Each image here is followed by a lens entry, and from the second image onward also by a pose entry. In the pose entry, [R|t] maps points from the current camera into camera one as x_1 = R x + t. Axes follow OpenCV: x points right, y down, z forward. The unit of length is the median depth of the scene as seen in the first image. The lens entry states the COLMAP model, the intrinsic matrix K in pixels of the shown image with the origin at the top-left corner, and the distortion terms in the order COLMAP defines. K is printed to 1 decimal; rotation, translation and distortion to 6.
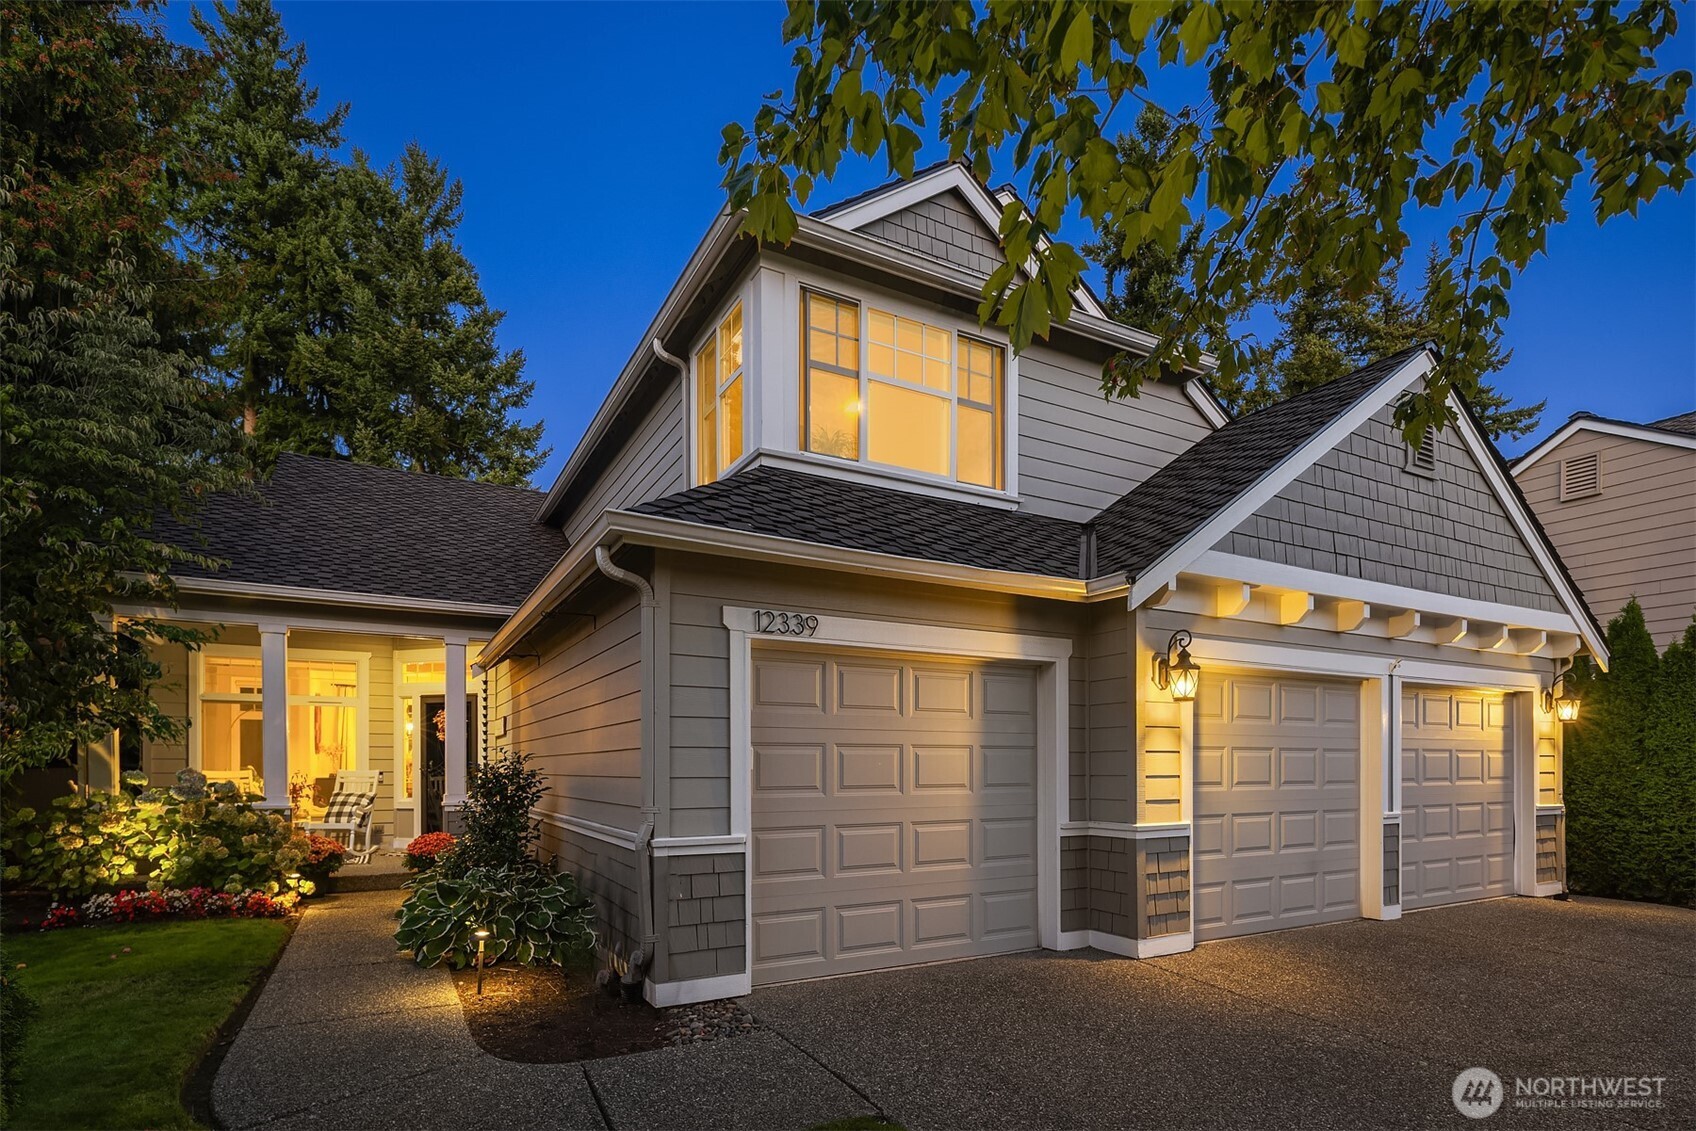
lens RADIAL K [[812.6, 0, 808.0], [0, 812.6, 758.4], [0, 0, 1]] dist [0.002113, 0.000995]
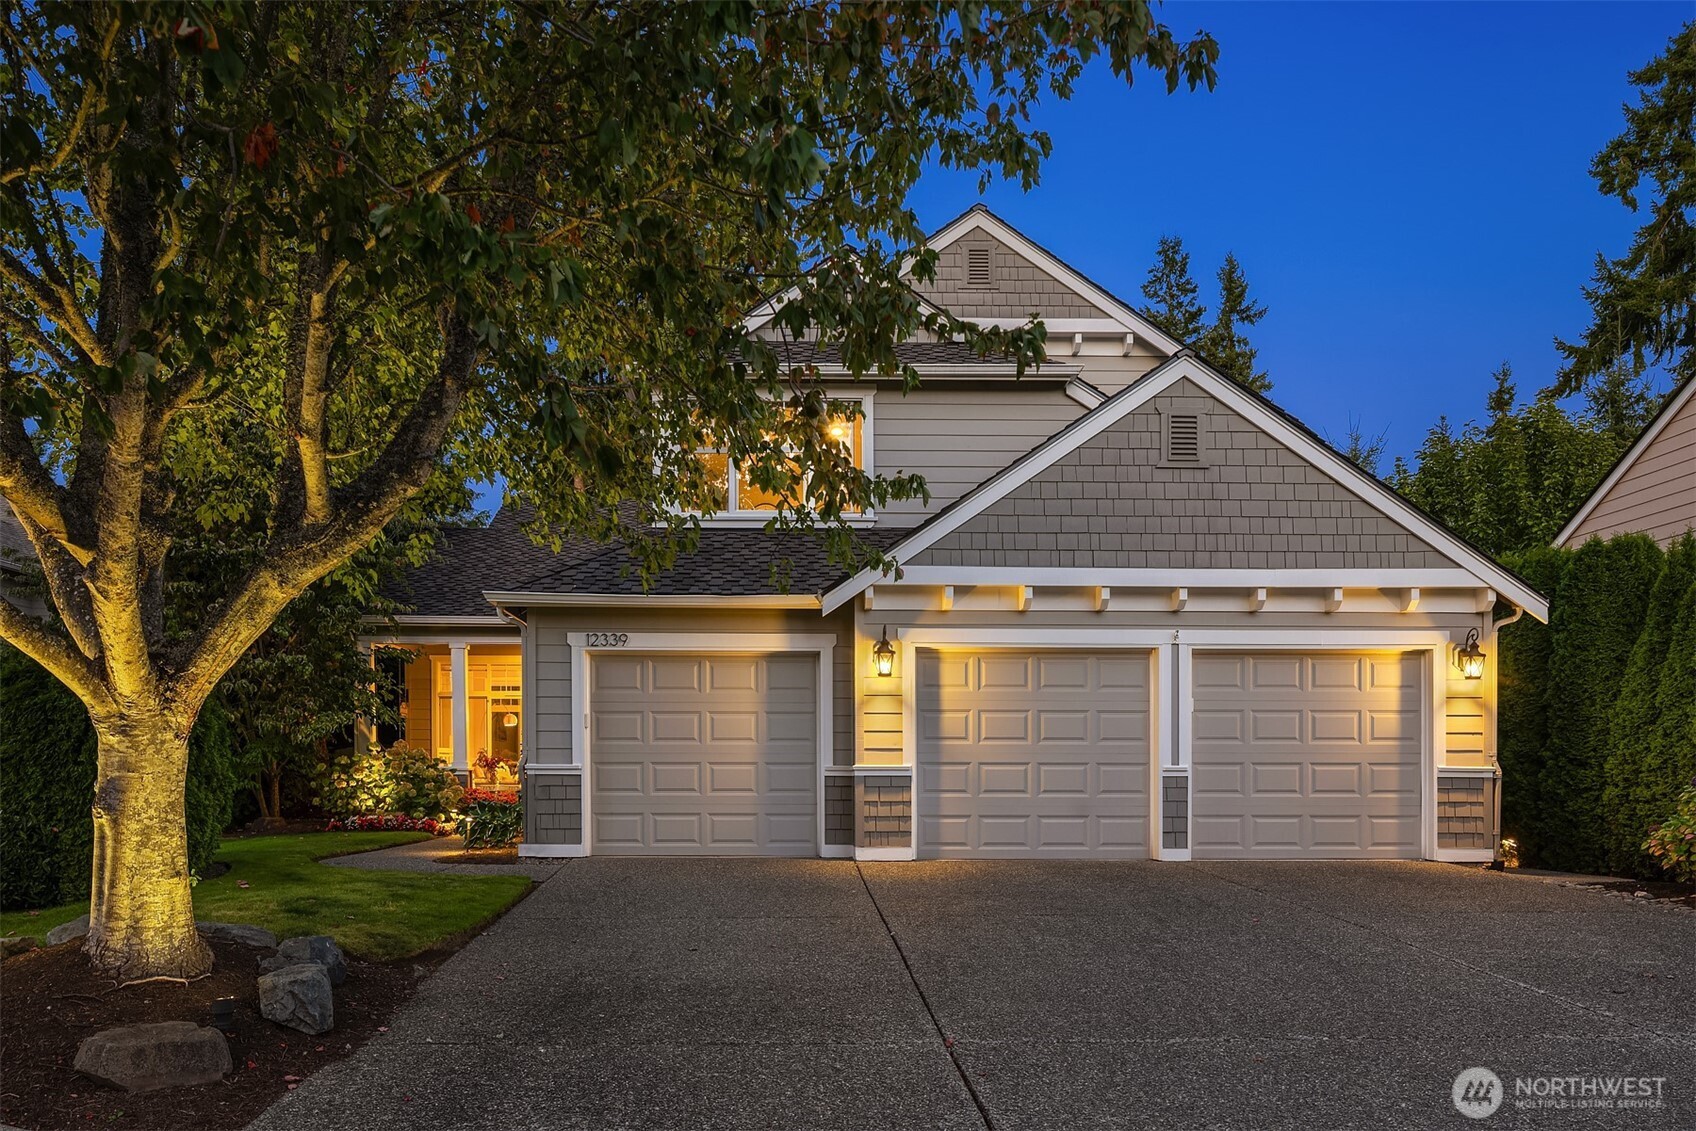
lens RADIAL K [[1135.1, 0, 808.9], [0, 1135.1, 792.6], [0, 0, 1]] dist [-0.003302, 0.000345]
pose [[0.894916, 0.009779, -0.446128, 0.935882], [0.000767, 0.999725, 0.023453, 0.063729], [0.446234, -0.021331, 0.894662, -0.616238]]
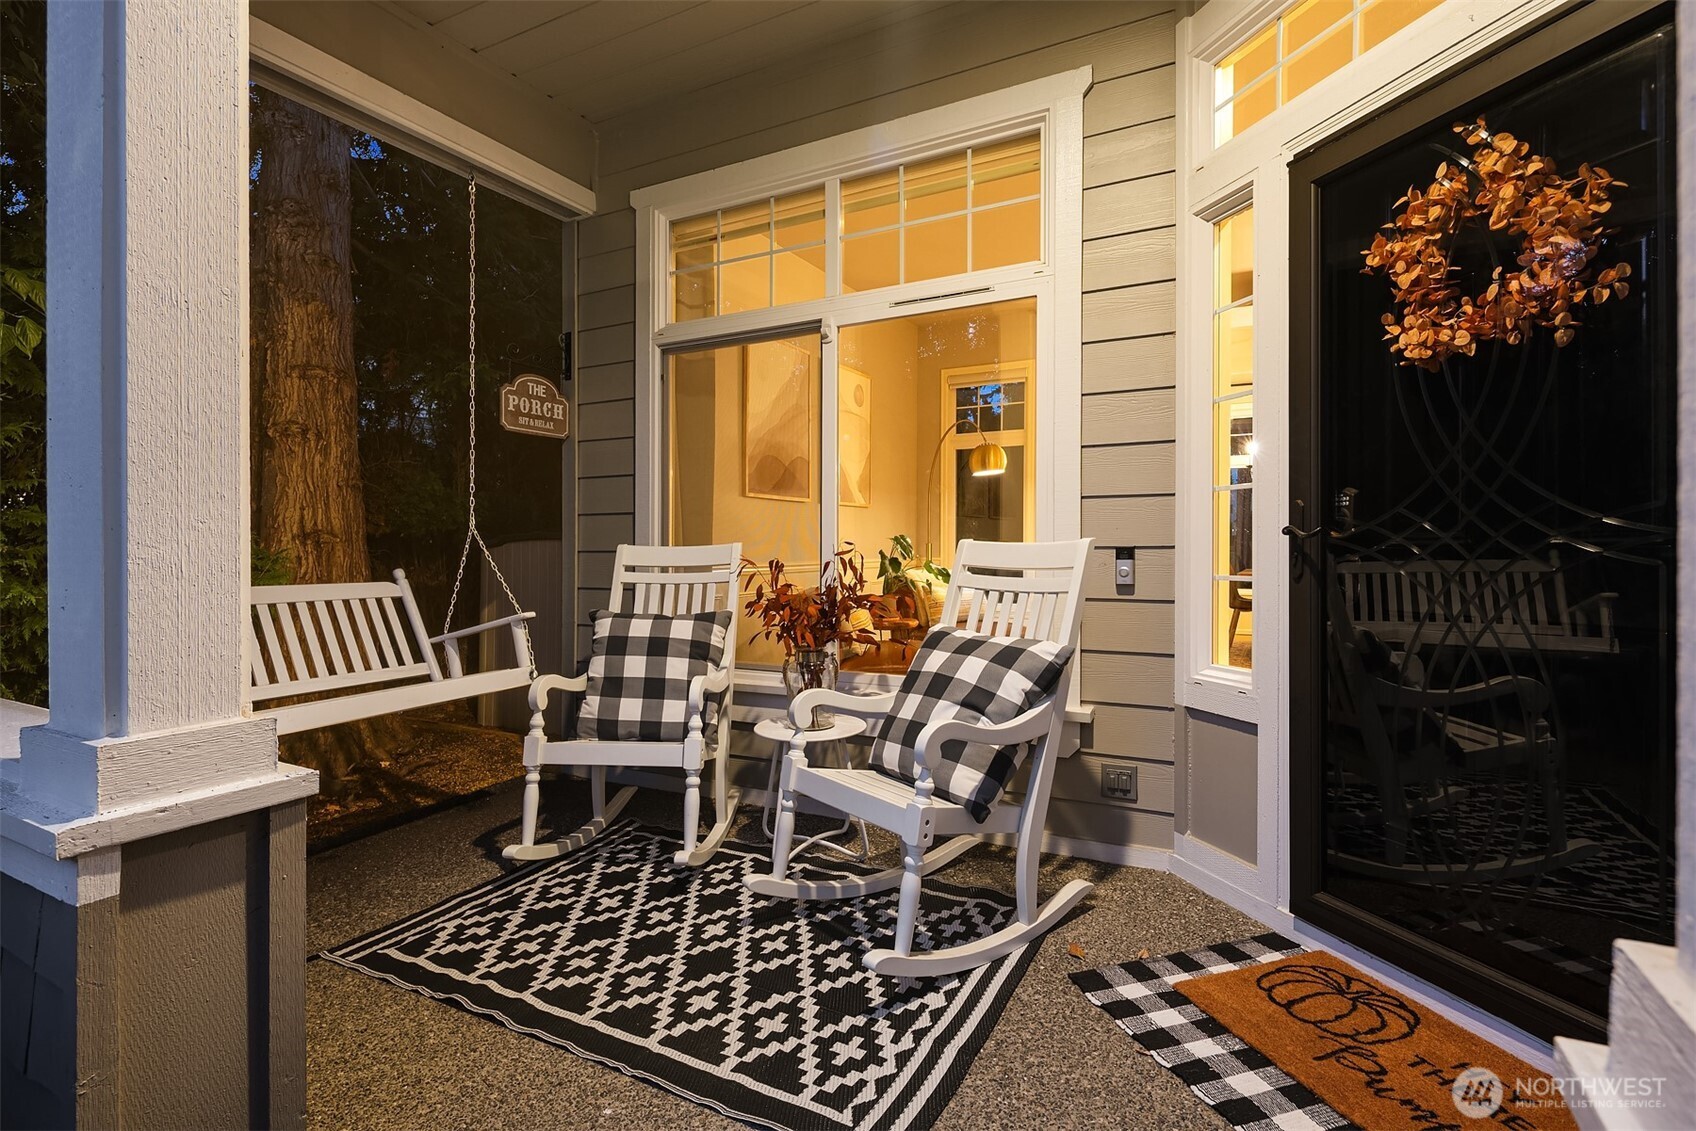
lens RADIAL K [[812.6, 0, 841.0], [0, 812.6, 561.0], [0, 0, 1]] dist [0.002113, 0.000995]
pose [[0.557377, 0.011637, -0.830178, -0.561464], [0.013428, 0.999645, 0.023029, 0.021142], [0.830151, -0.023983, 0.557023, 1.201282]]
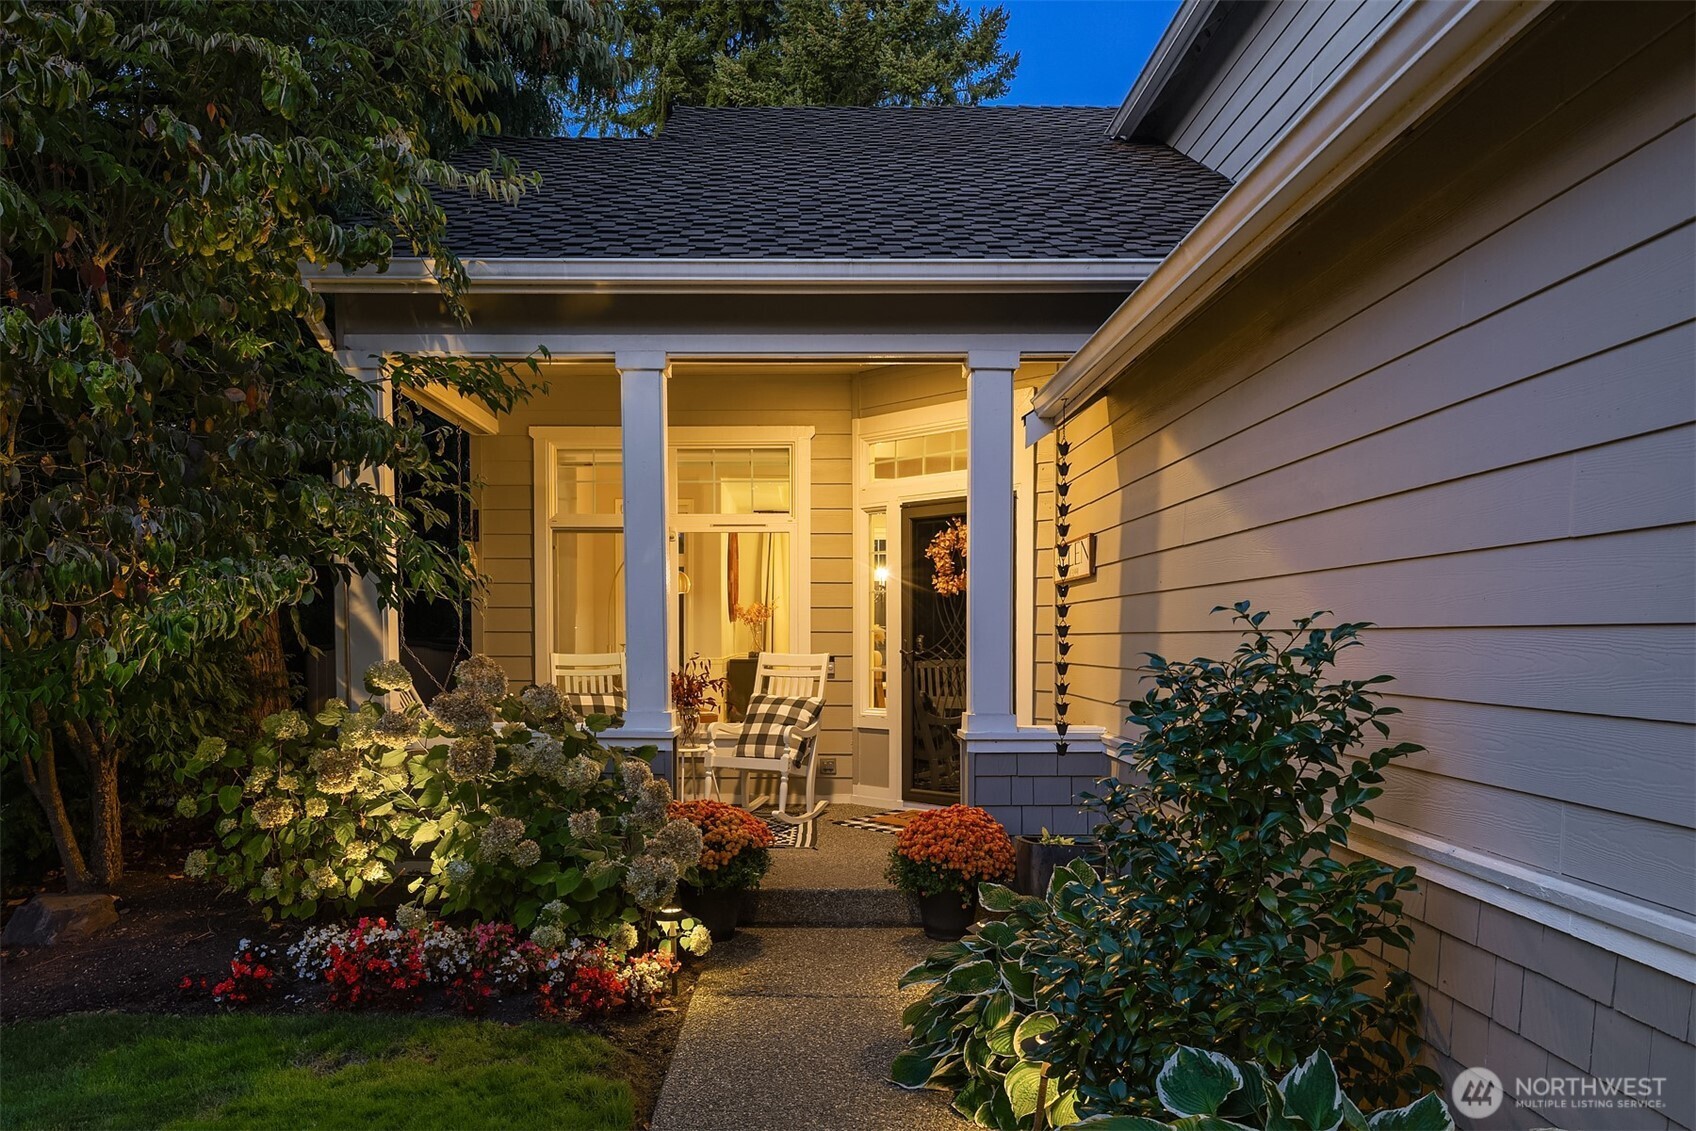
lens RADIAL K [[1135.1, 0, 799.2], [0, 1135.1, 644.8], [0, 0, 1]] dist [-0.003302, 0.000345]
pose [[0.881276, 0.008046, -0.472533, -0.302467], [0.001275, 0.999811, 0.019402, -0.007208], [0.472600, -0.017701, 0.881099, 0.529629]]
